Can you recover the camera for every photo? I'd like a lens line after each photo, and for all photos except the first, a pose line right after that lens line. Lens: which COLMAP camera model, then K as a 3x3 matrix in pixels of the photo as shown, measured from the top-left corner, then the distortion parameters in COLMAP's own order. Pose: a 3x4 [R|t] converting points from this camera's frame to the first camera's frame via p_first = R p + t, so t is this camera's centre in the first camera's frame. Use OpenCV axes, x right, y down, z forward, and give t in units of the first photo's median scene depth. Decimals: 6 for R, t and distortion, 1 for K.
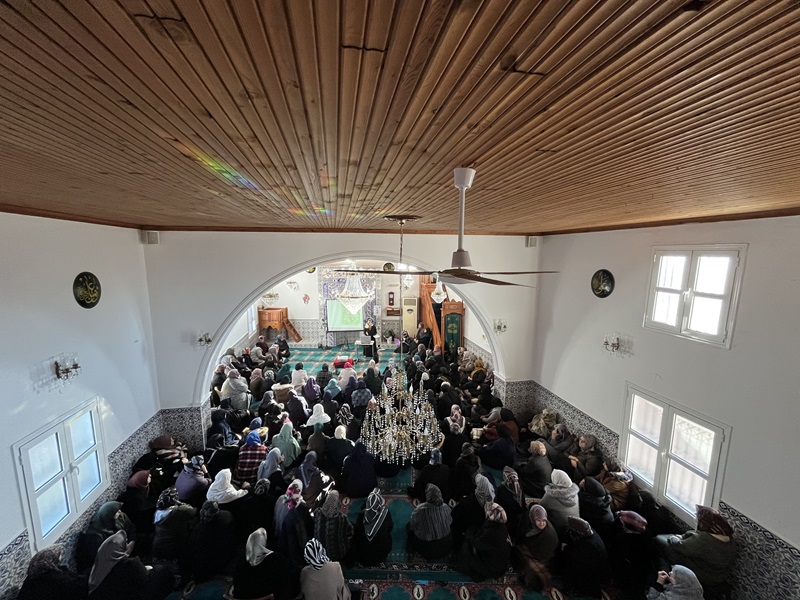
lens RADIAL K [[327.2, 0, 400.4], [0, 327.2, 301.1], [0, 0, 1]] dist [-0.003913, -0.000345]
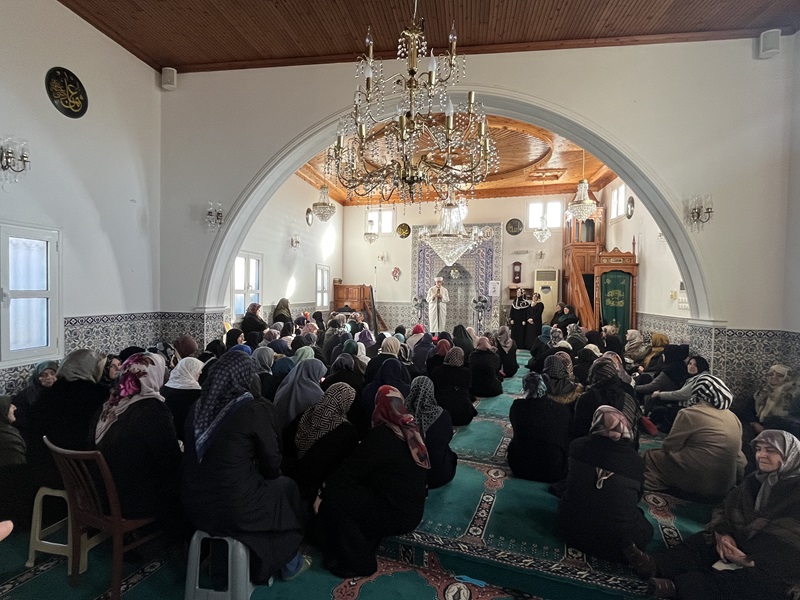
lens RADIAL K [[434.5, 0, 396.6], [0, 434.5, 302.4], [0, 0, 1]] dist [-0.005981, 0.001243]
pose [[0.938405, 0.020722, -0.344916, 0.116012], [-0.060985, 0.992462, -0.106297, 0.387509], [0.340114, 0.120784, 0.932595, 0.259365]]
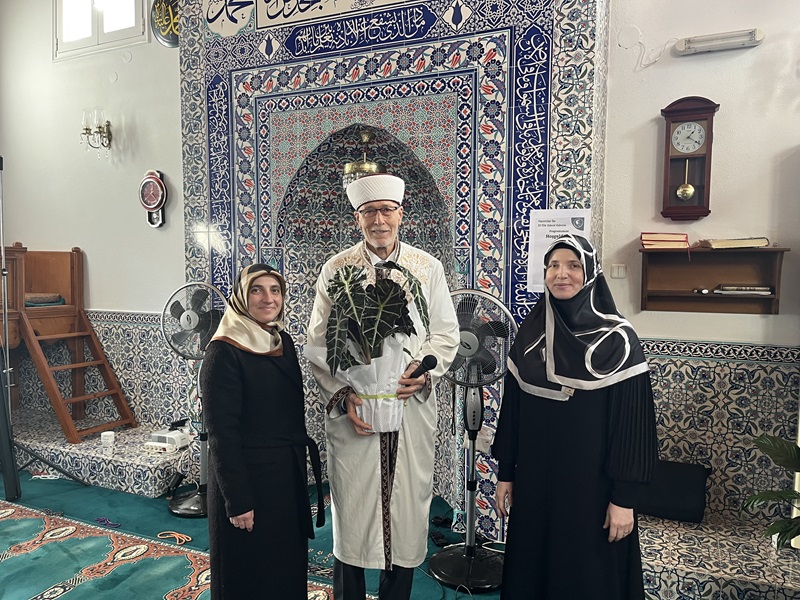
lens RADIAL K [[610.3, 0, 405.2], [0, 610.3, 305.7], [0, 0, 1]] dist [0.064639, -0.094688]
pose [[0.914782, 0.026411, -0.403084, -0.071406], [-0.056963, 0.996323, -0.063995, 0.157580], [0.399912, 0.081503, 0.912923, 1.832987]]
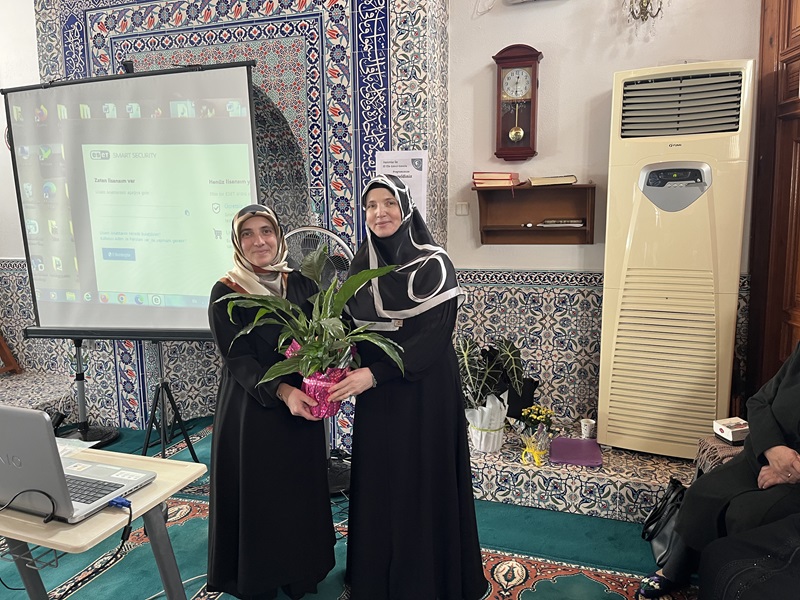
lens RADIAL K [[610.3, 0, 404.2], [0, 610.3, 304.2], [0, 0, 1]] dist [0.064639, -0.094688]
pose [[0.951945, 0.031524, -0.304641, 0.016358], [-0.026873, 0.999450, 0.019449, 0.164559], [0.305087, -0.010327, 0.952269, 1.819582]]
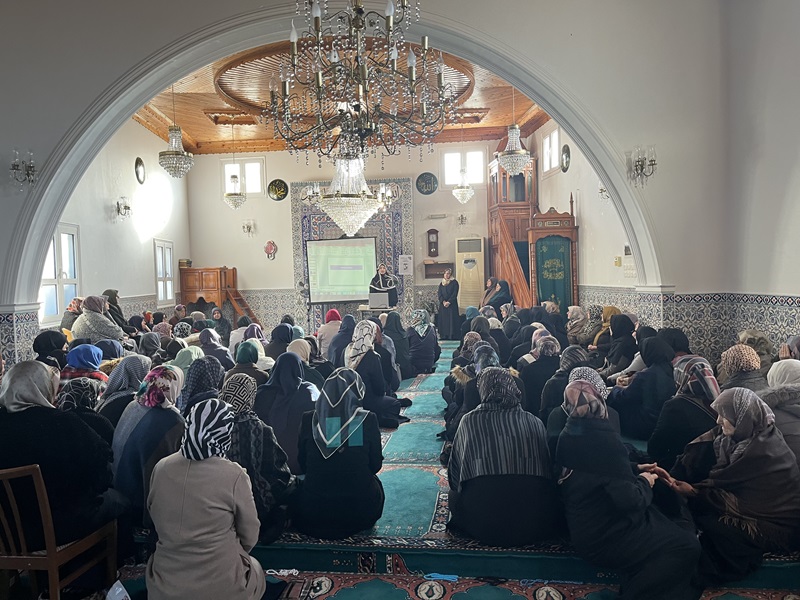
lens RADIAL K [[610.3, 0, 406.0], [0, 610.3, 300.1], [0, 0, 1]] dist [0.064639, -0.094688]
pose [[0.993577, -0.026500, -0.110010, 0.079724], [0.015877, 0.995222, -0.096338, 0.415836], [0.112038, 0.093973, 0.989251, 0.151170]]
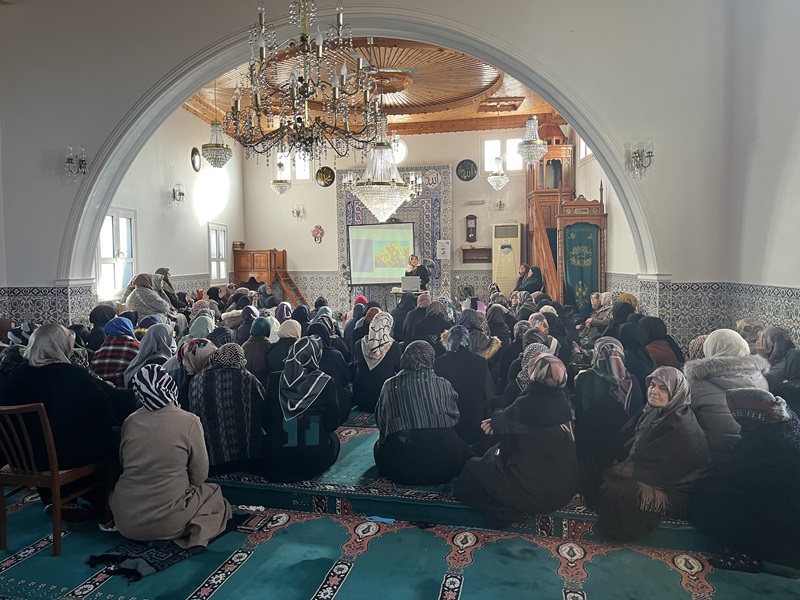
lens RADIAL K [[610.3, 0, 403.1], [0, 610.3, 294.0], [0, 0, 1]] dist [0.064639, -0.094688]
pose [[0.974504, -0.002184, -0.224358, 0.205577], [-0.016091, 0.996697, -0.079594, 0.425418], [0.223791, 0.081175, 0.971251, 0.088910]]
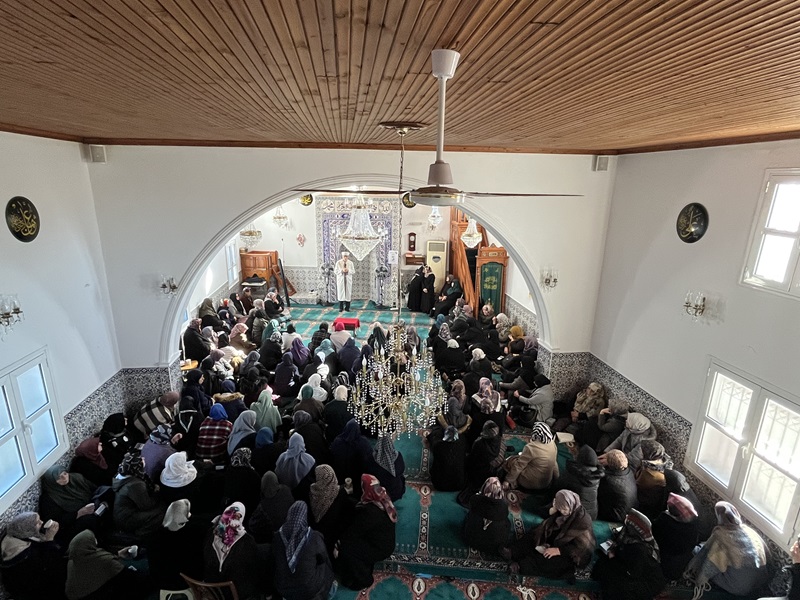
lens RADIAL K [[434.5, 0, 399.5], [0, 434.5, 304.5], [0, 0, 1]] dist [-0.005981, 0.001243]
pose [[0.997113, 0.029725, -0.069870, 0.041816], [-0.020350, 0.991141, 0.131246, 0.011596], [0.073152, -0.129446, 0.988885, -0.018863]]
